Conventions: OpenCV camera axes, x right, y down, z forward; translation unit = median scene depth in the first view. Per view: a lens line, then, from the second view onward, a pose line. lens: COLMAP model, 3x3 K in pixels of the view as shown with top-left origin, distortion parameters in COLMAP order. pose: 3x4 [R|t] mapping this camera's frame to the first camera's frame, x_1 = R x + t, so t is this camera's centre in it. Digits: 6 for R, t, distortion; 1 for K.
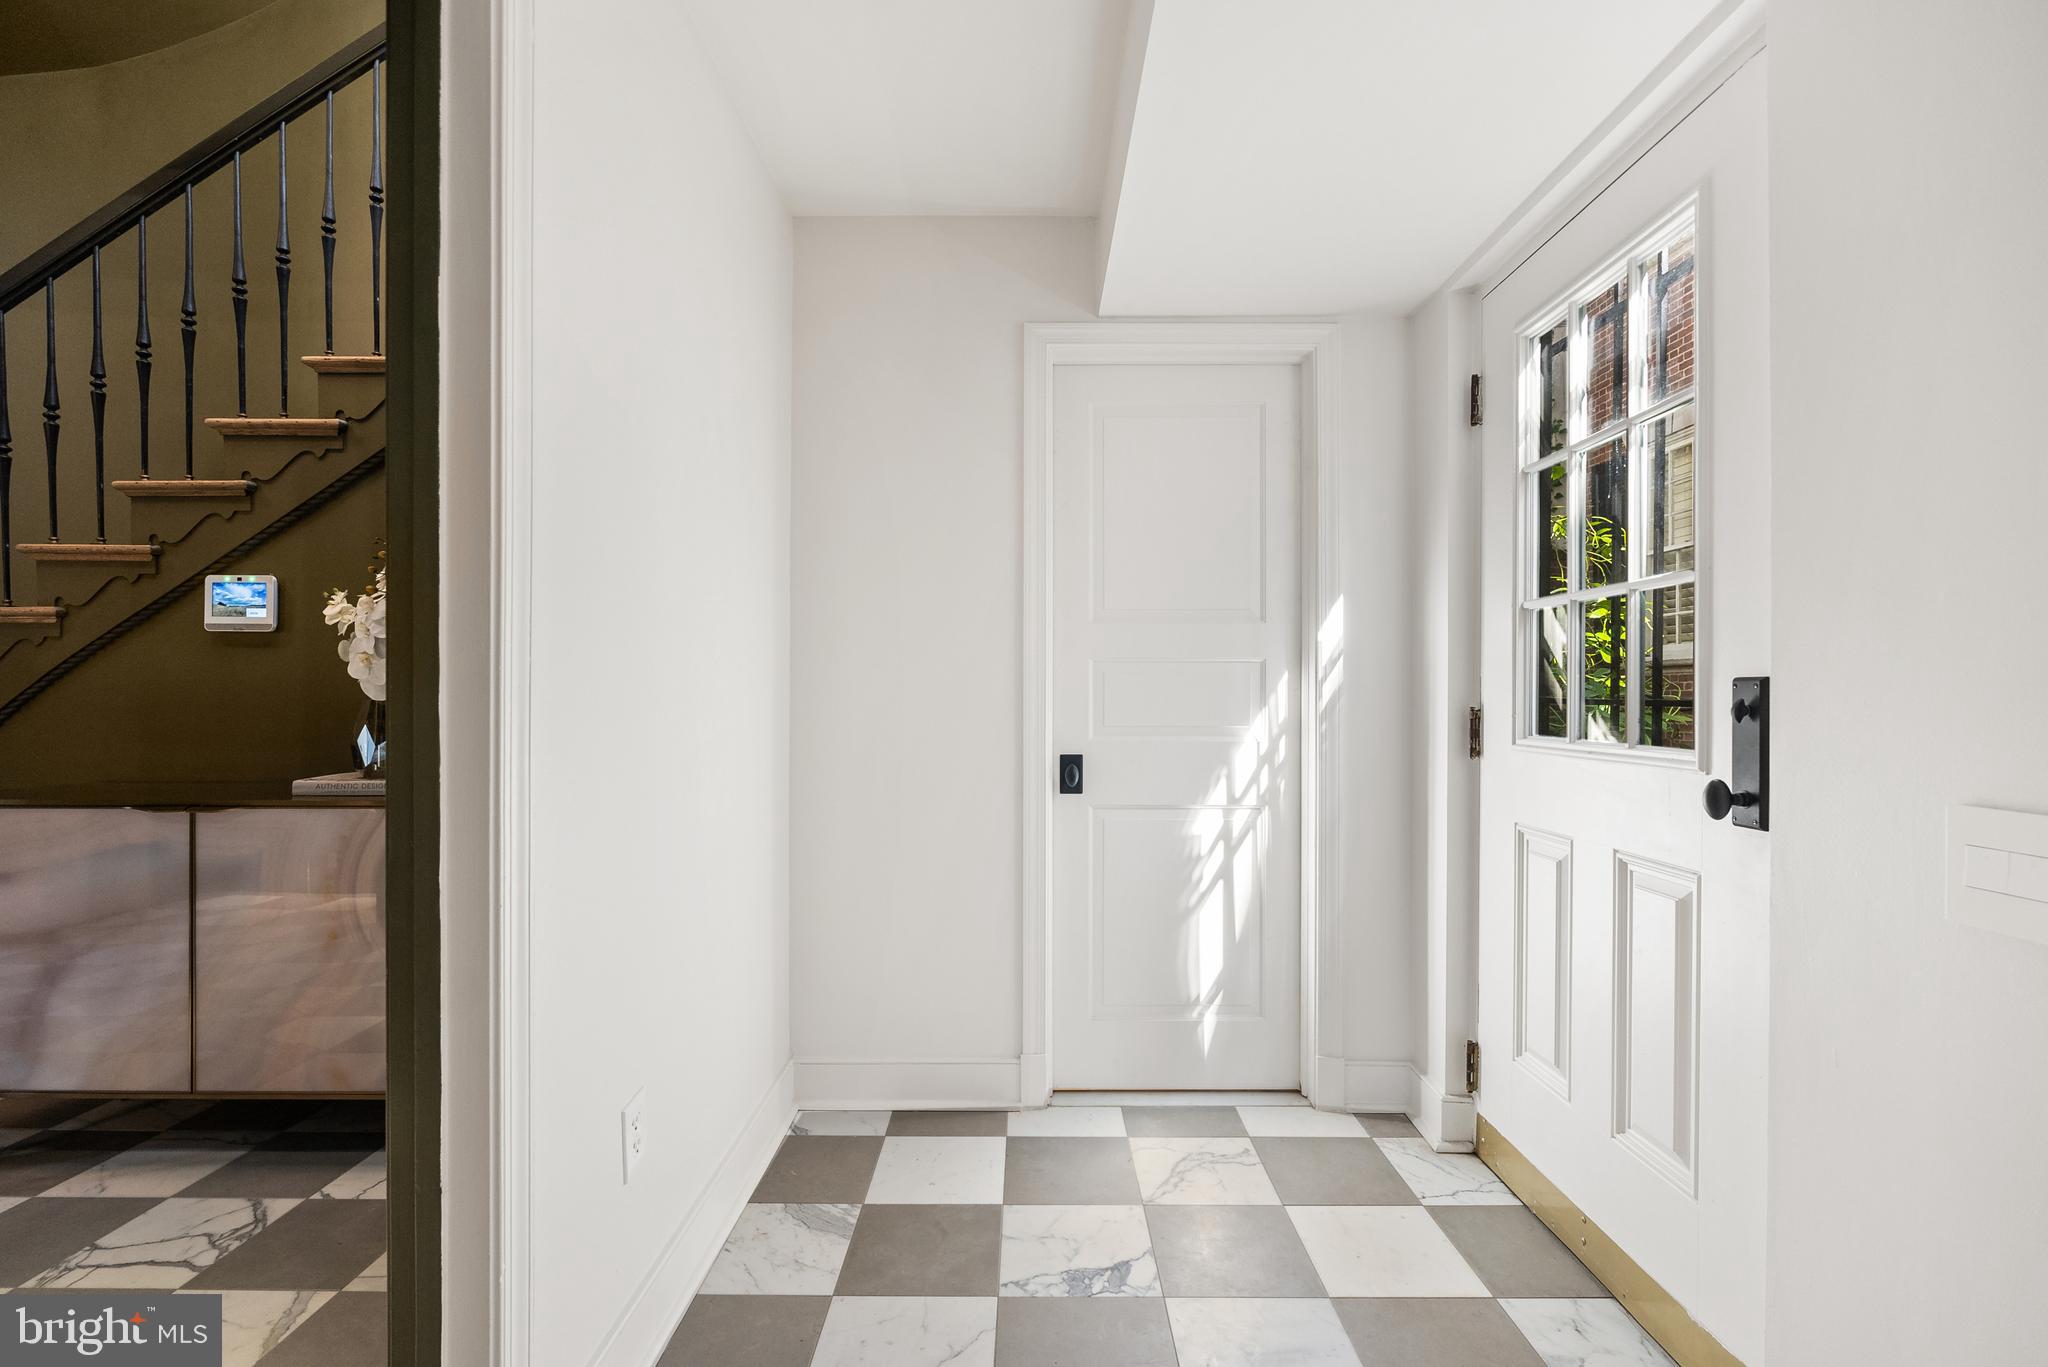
lens RADIAL K [[921.3, 0, 1026.0], [0, 921.3, 681.3], [0, 0, 1]] dist [-0.005324, -0.000464]
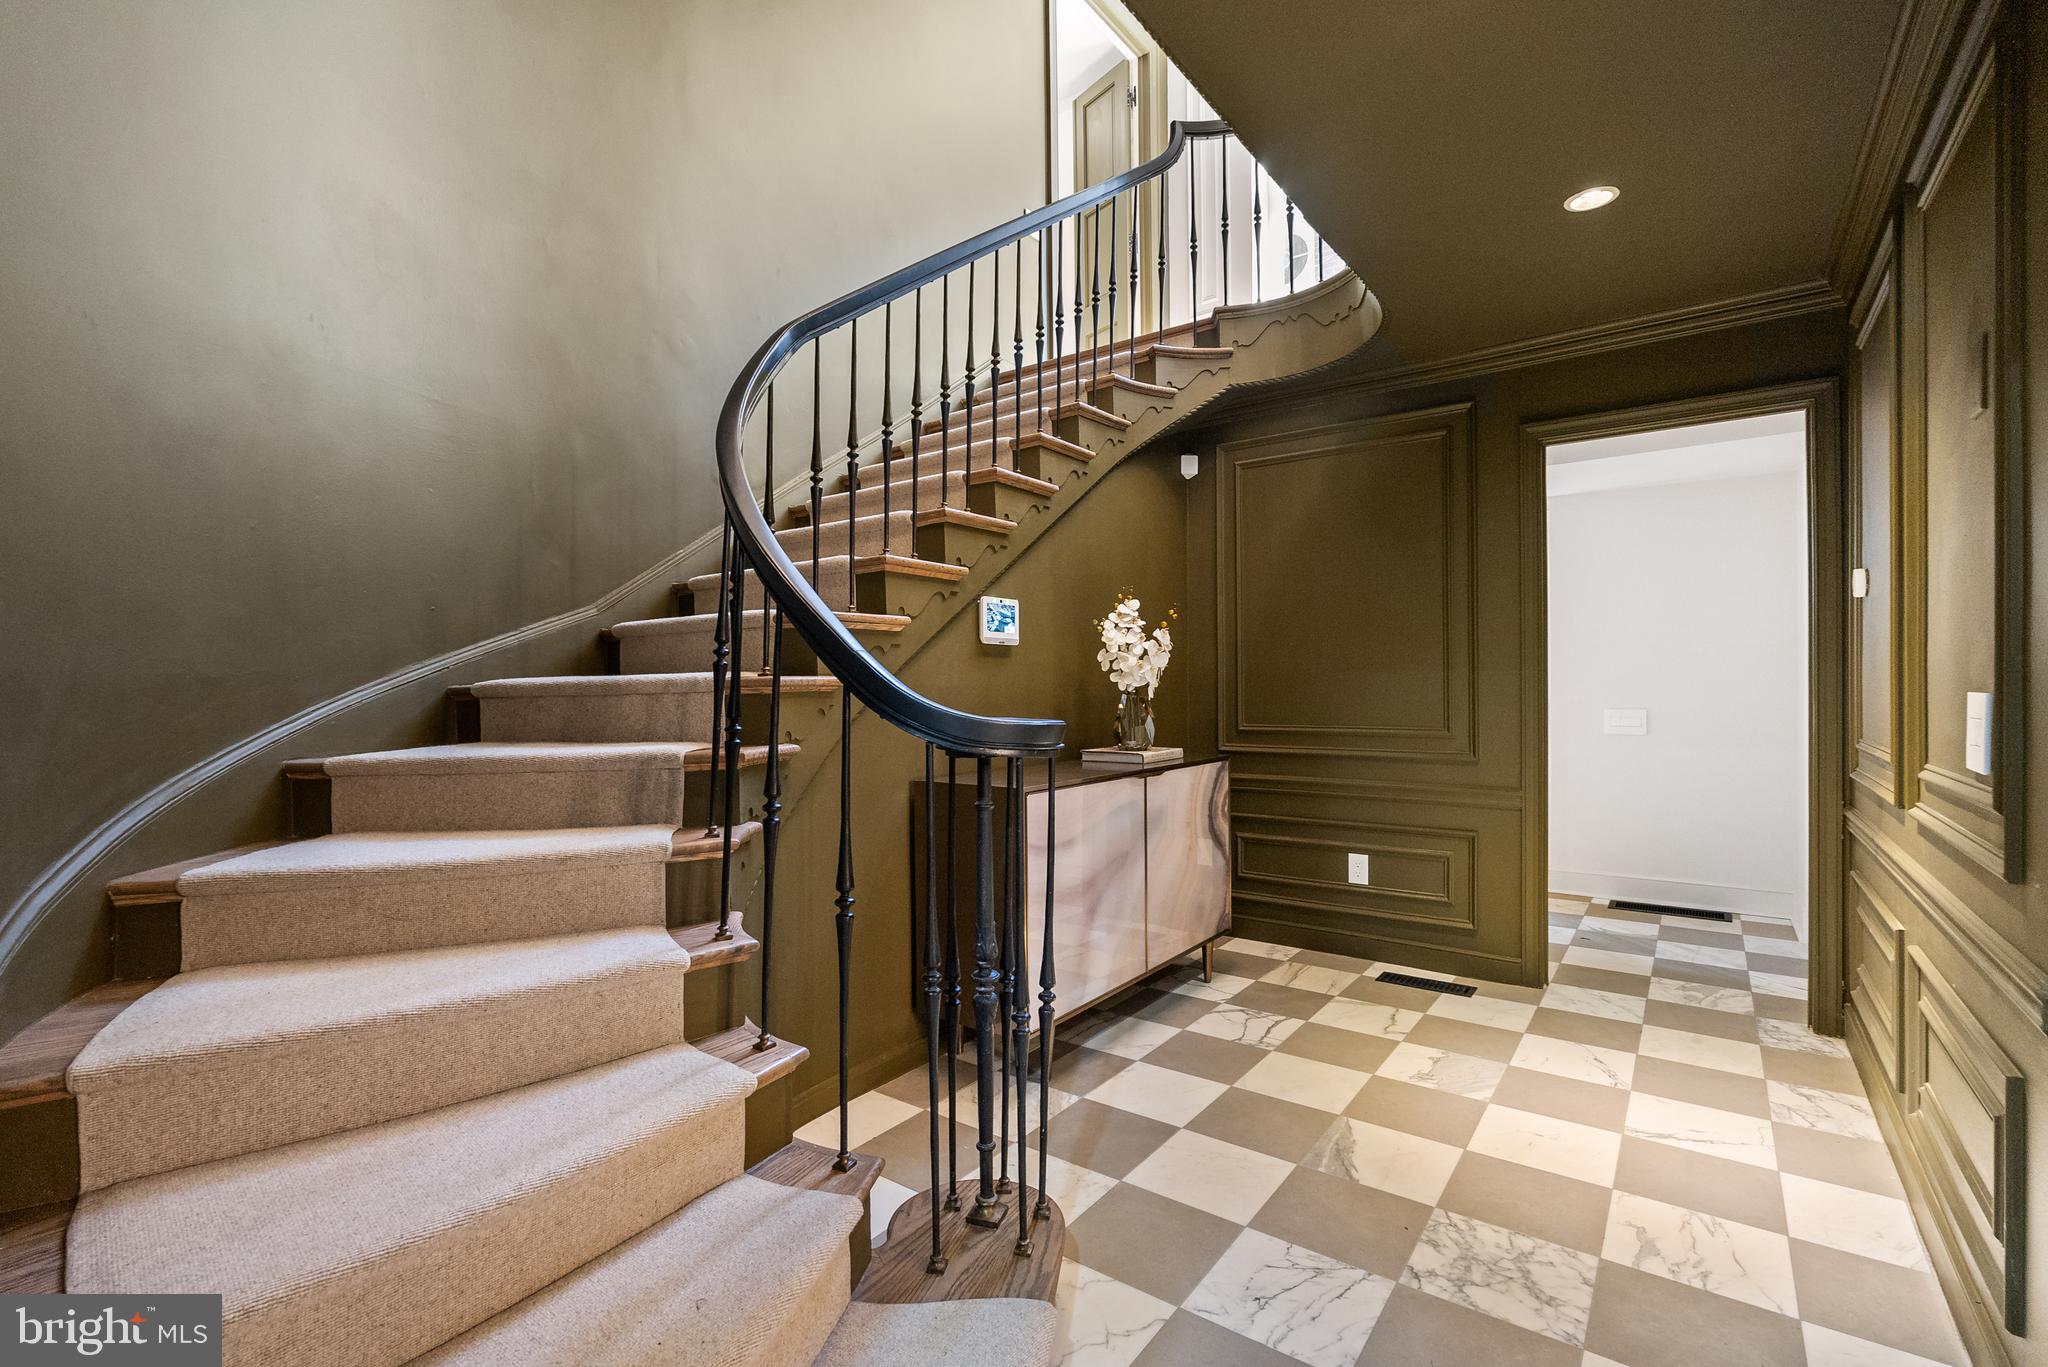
lens RADIAL K [[921.3, 0, 1029.6], [0, 921.3, 682.9], [0, 0, 1]] dist [-0.005324, -0.000464]
pose [[0.583401, -0.004319, 0.812173, -2.184423], [0.002256, 0.999991, 0.003698, -0.010178], [-0.812181, -0.000325, 0.583405, 0.306057]]
